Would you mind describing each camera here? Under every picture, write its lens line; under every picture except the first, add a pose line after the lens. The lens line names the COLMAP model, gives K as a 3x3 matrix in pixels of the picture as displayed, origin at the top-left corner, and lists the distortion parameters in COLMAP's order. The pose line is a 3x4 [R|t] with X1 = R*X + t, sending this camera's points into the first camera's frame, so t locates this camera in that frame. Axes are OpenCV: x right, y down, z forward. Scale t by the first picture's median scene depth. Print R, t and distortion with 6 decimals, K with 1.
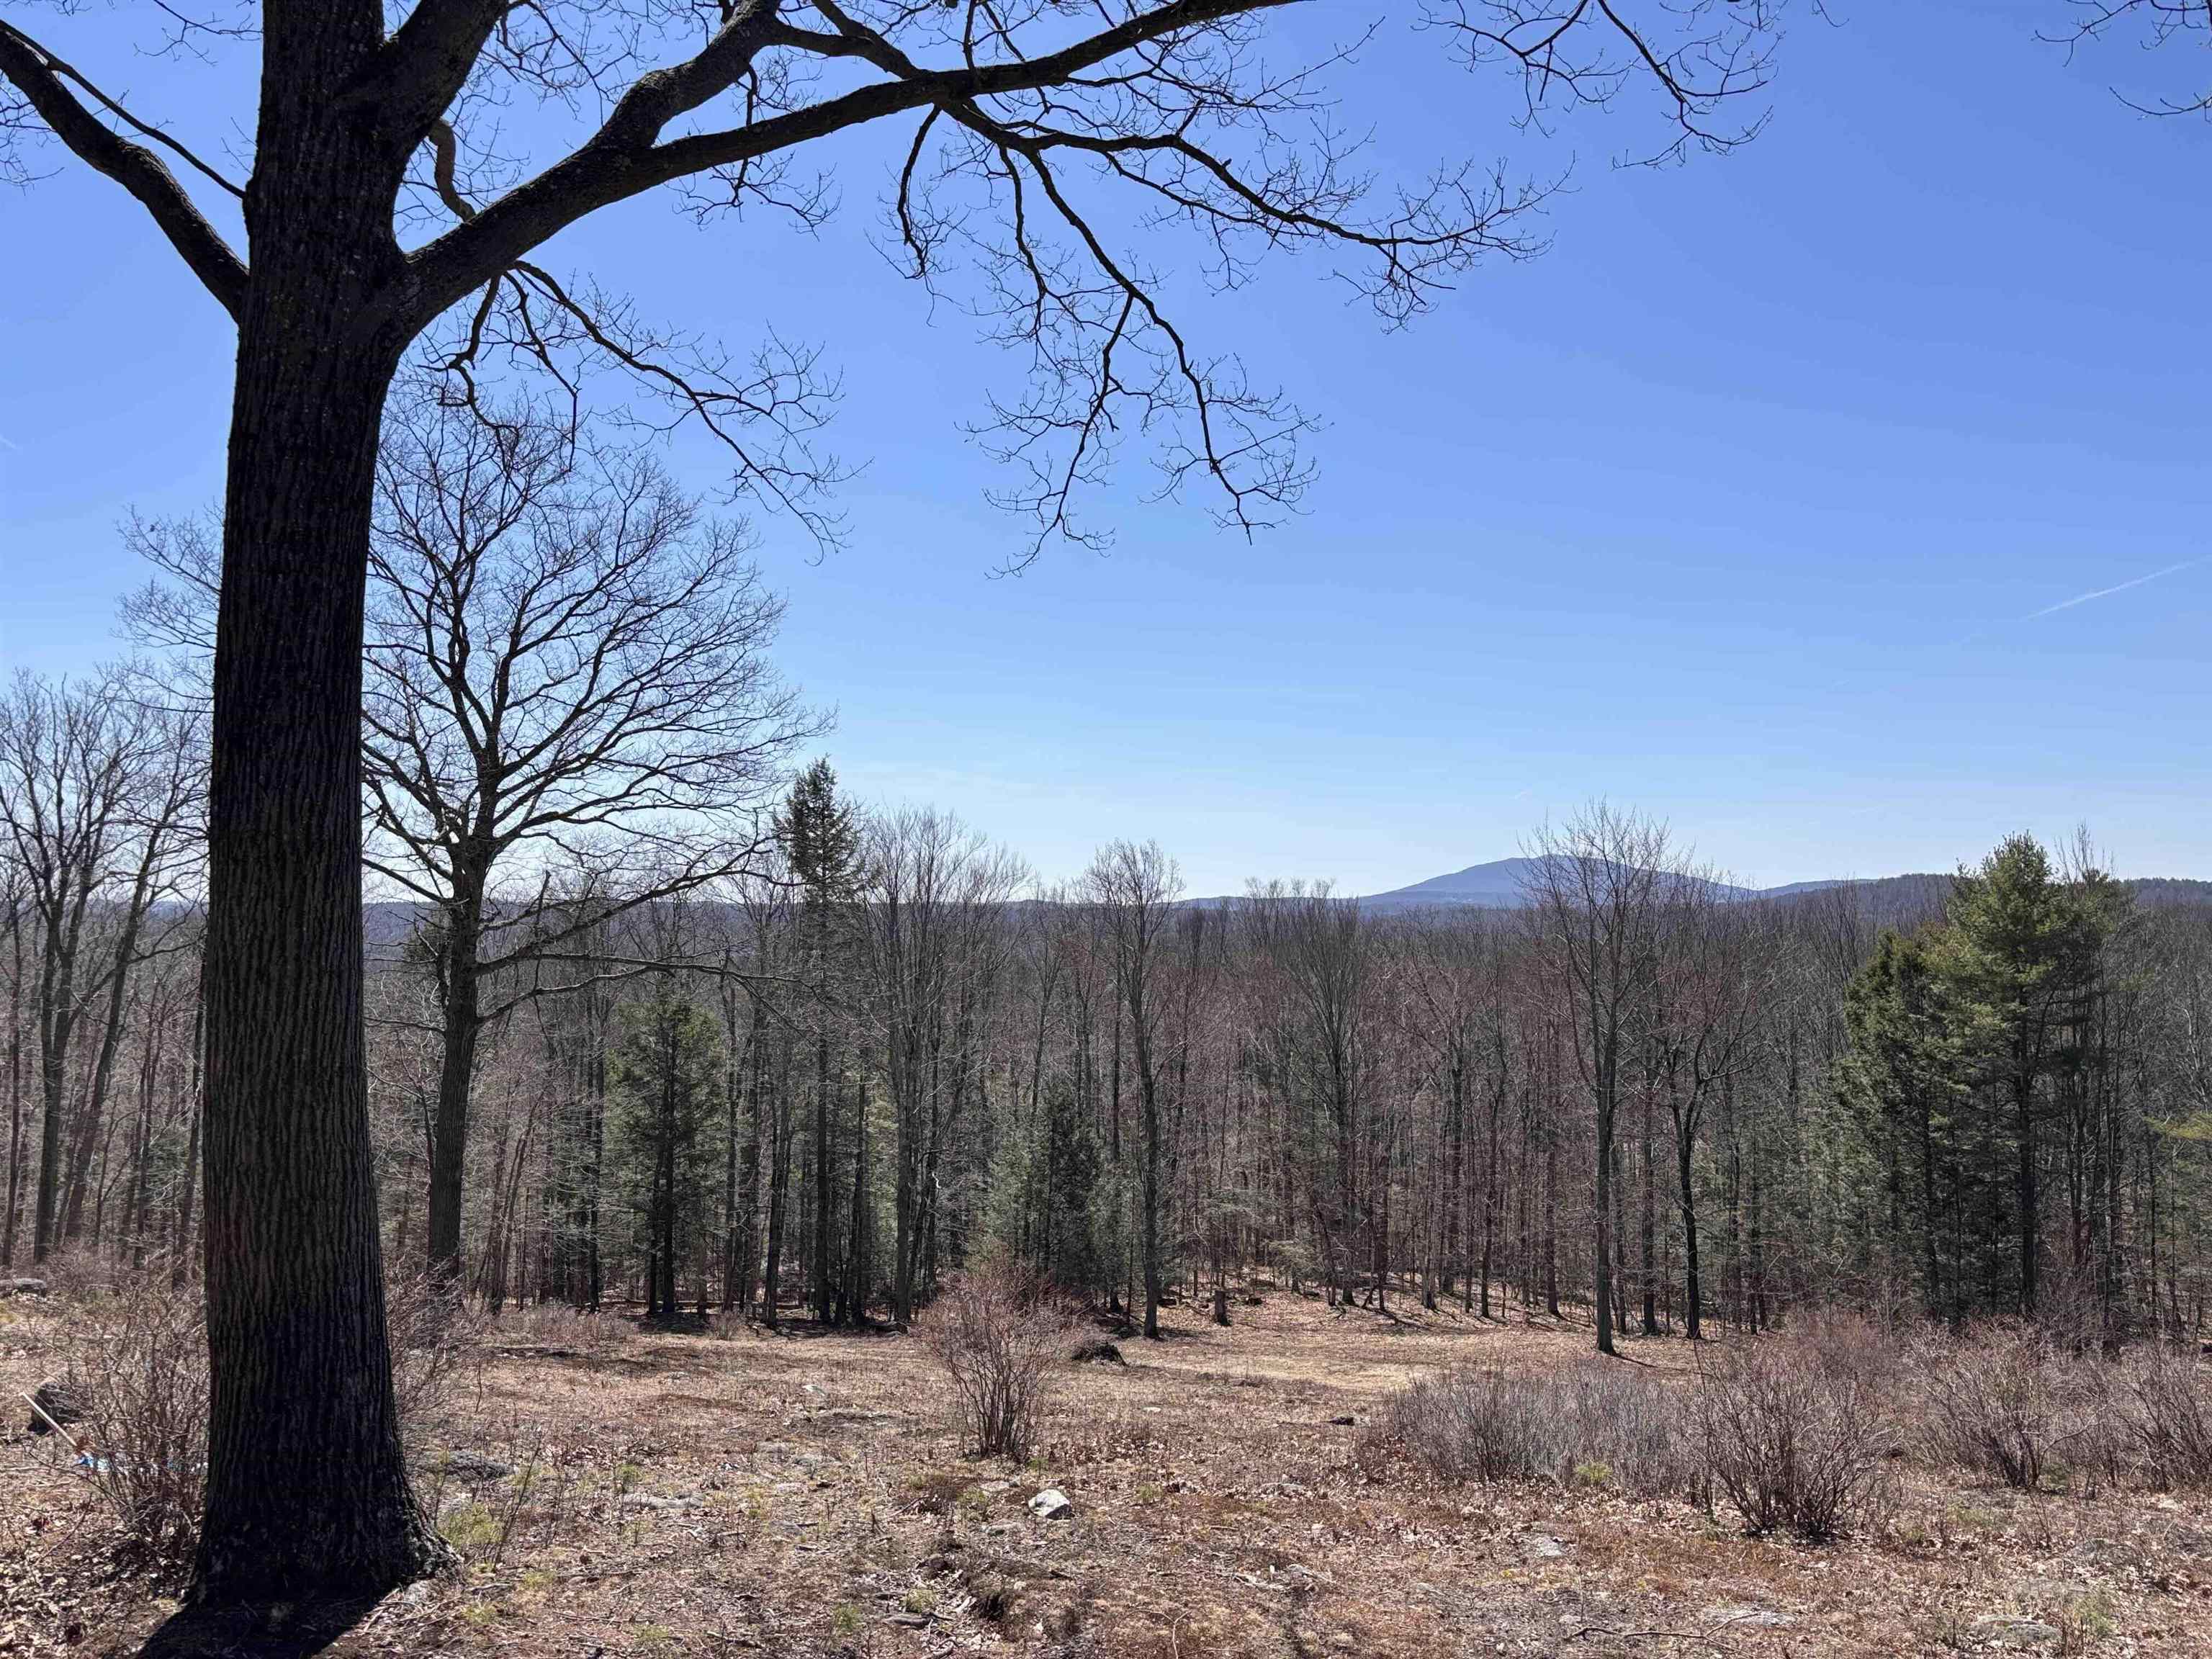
lens RADIAL K [[1638.4, 0, 1110.2], [0, 1638.4, 832.7], [0, 0, 1]] dist [0.090098, -0.094618]
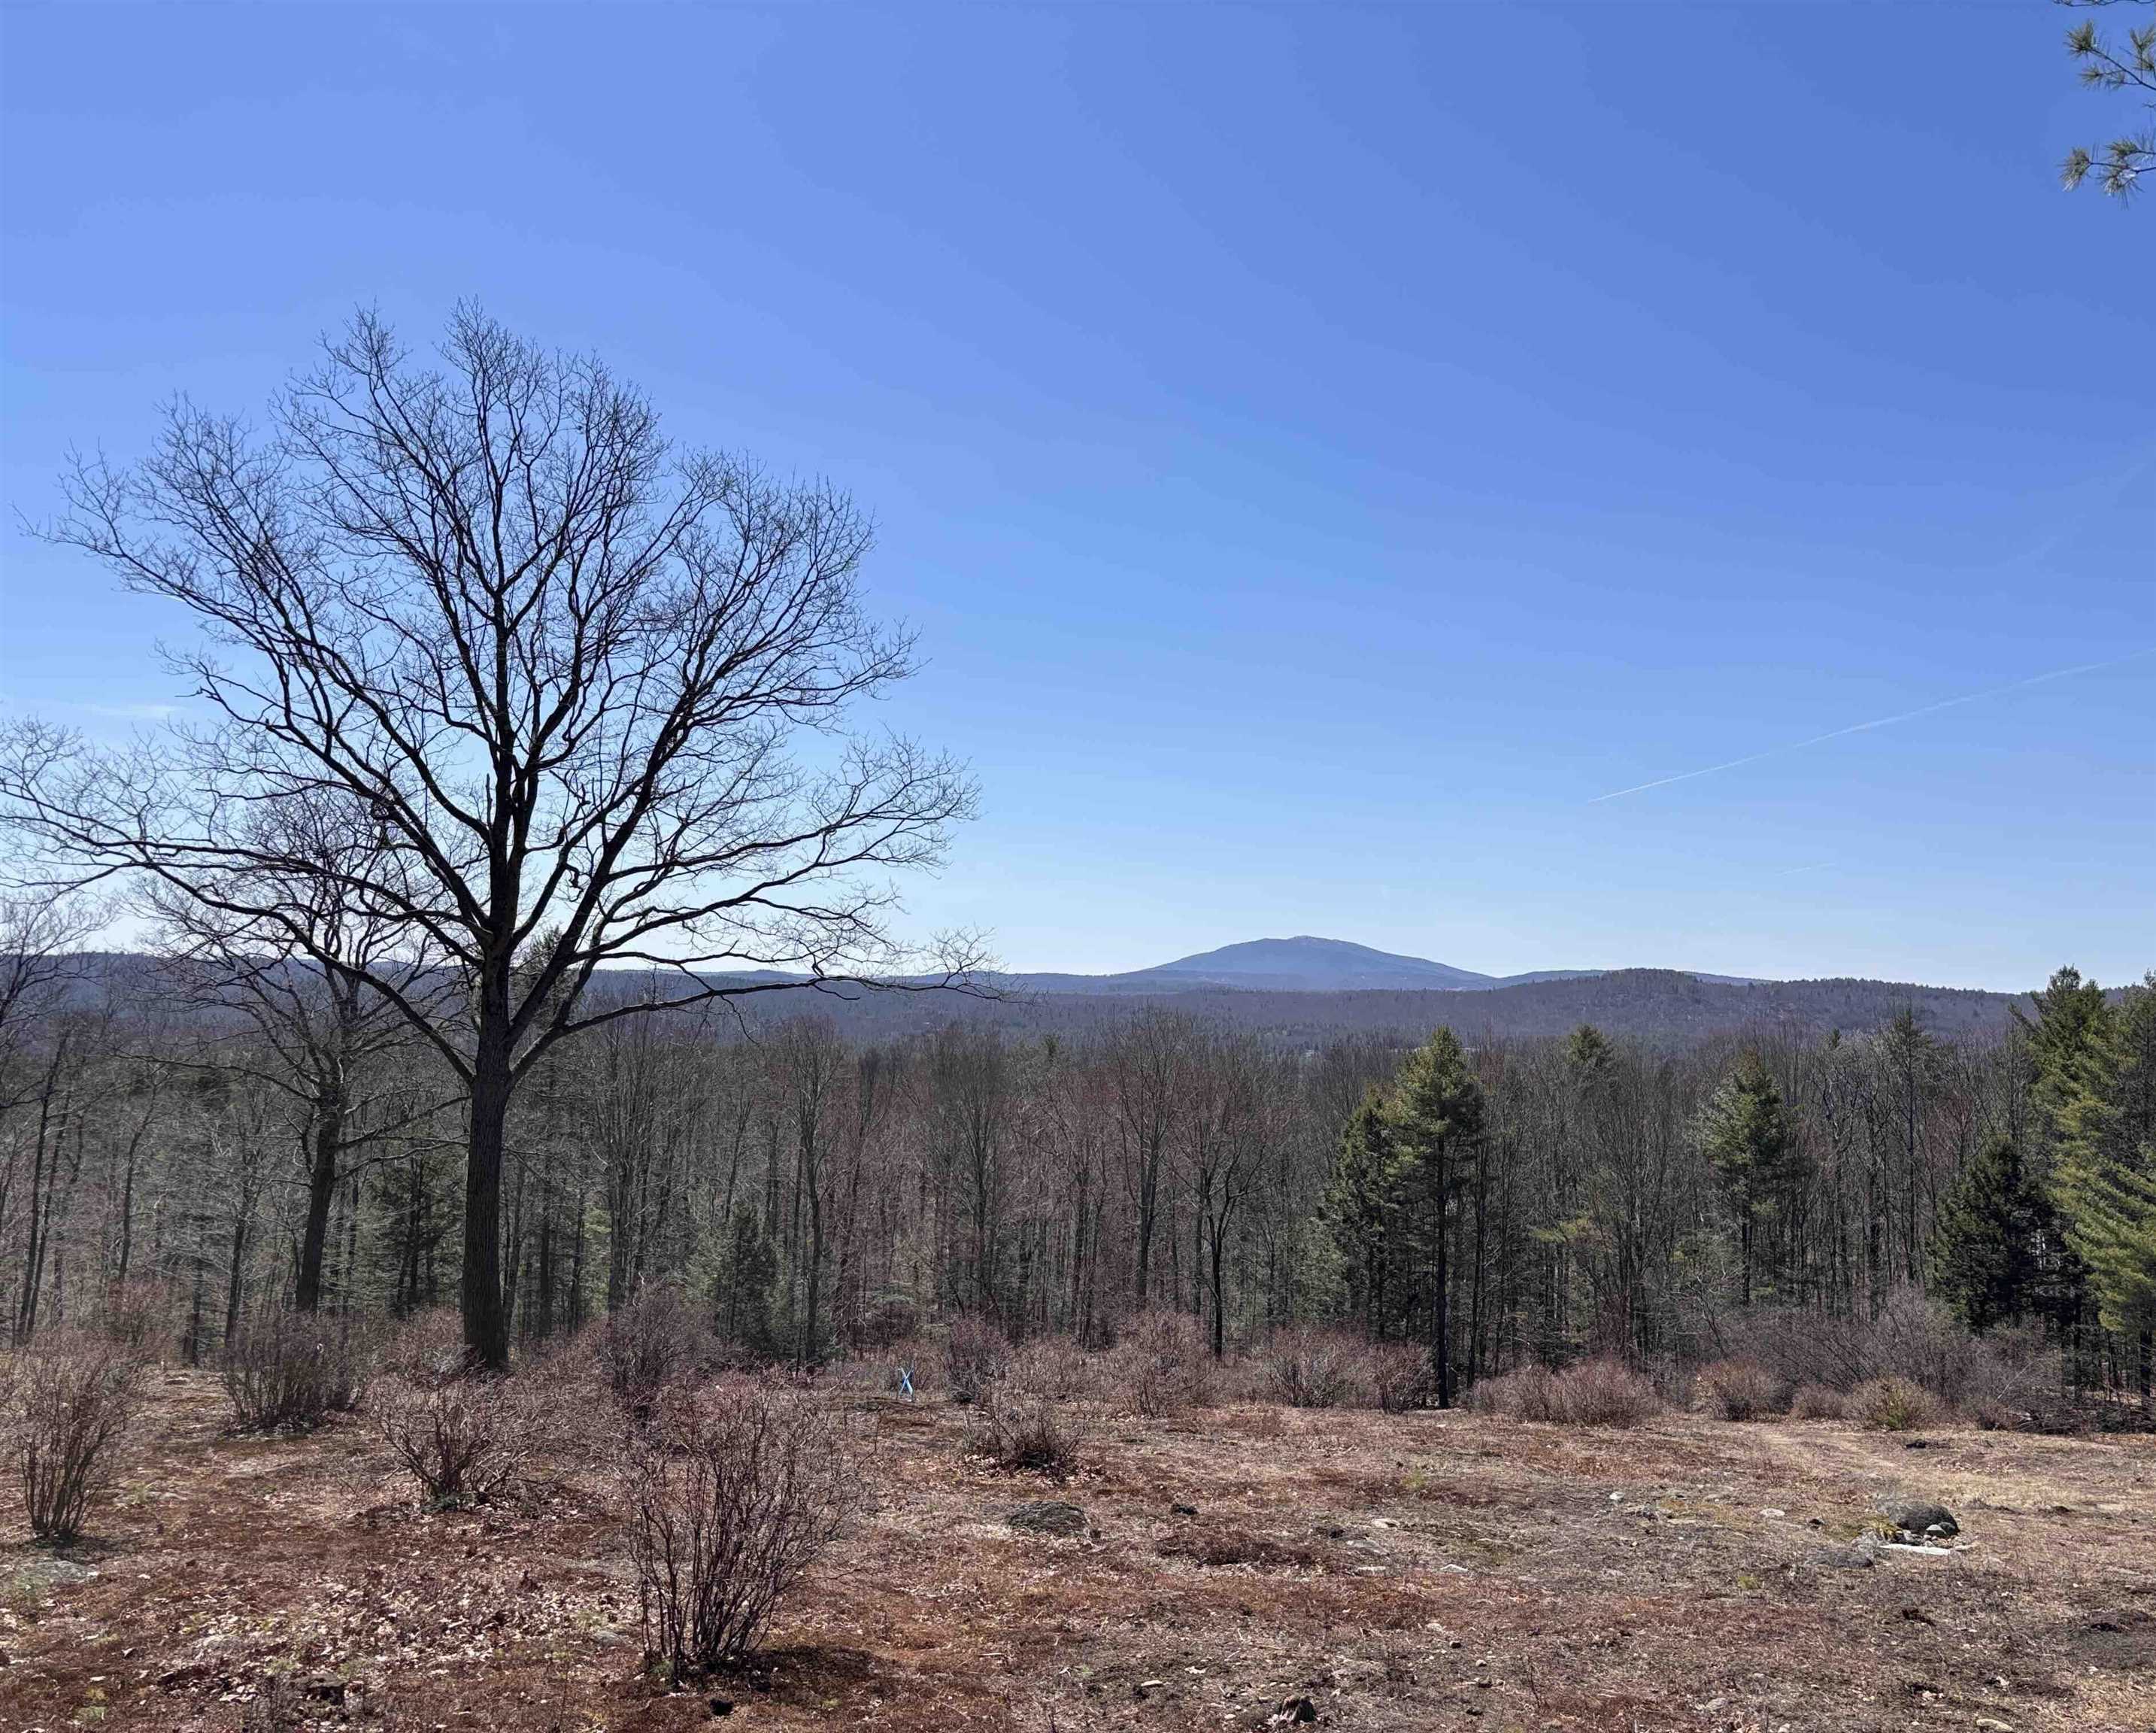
lens RADIAL K [[1721.4, 0, 1116.8], [0, 1721.4, 858.8], [0, 0, 1]] dist [0.068907, -0.093102]
pose [[0.988163, 0.032733, 0.149874, 0.089582], [-0.028816, 0.999186, -0.028236, -0.166628], [-0.150676, 0.023583, 0.988302, -0.755243]]
